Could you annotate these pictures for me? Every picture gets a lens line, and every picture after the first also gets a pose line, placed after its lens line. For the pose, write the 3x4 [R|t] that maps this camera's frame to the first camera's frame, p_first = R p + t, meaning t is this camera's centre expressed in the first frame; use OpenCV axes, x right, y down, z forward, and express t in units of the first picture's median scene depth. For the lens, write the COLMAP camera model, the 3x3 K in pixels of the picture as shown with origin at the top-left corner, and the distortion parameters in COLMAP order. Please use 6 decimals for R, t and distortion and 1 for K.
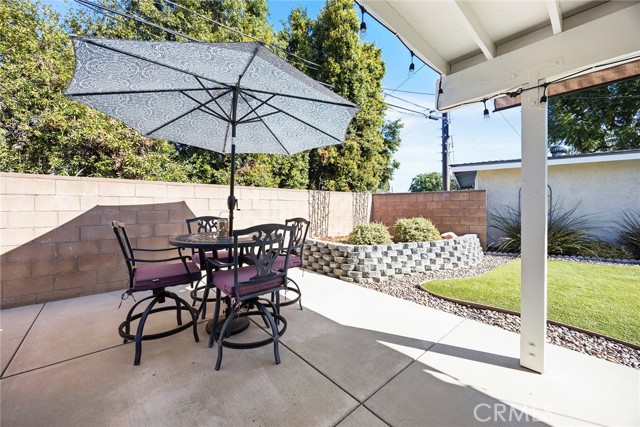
lens RADIAL K [[245.3, 0, 319.6], [0, 245.3, 209.6], [0, 0, 1]] dist [-0.001281, -0.000144]
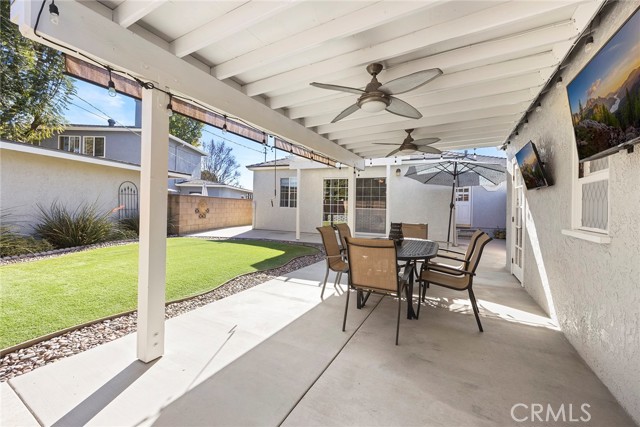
lens RADIAL K [[245.3, 0, 319.6], [0, 245.3, 209.6], [0, 0, 1]] dist [-0.001281, -0.000144]
pose [[-0.333291, -0.014062, 0.942719, -0.167728], [-0.014327, 0.999849, 0.009849, -0.002500], [-0.942715, -0.010224, -0.333443, 0.334044]]
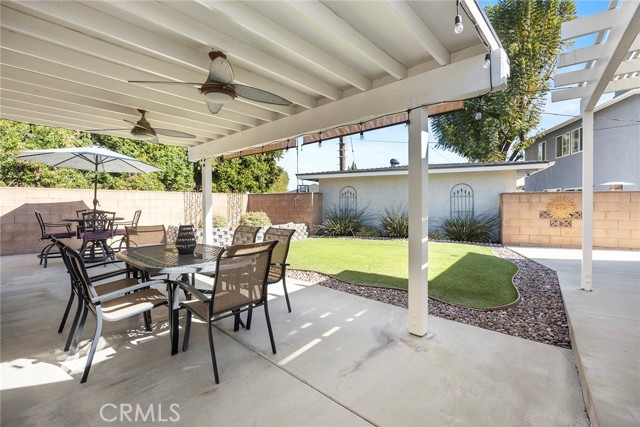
lens RADIAL K [[278.6, 0, 319.5], [0, 278.6, 208.5], [0, 0, 1]] dist [-0.017196, 0.000296]
pose [[0.994573, 0.002224, 0.104022, 0.784921], [-0.003180, 0.999954, 0.009026, -0.003047], [-0.103997, -0.009307, 0.994534, -0.927346]]
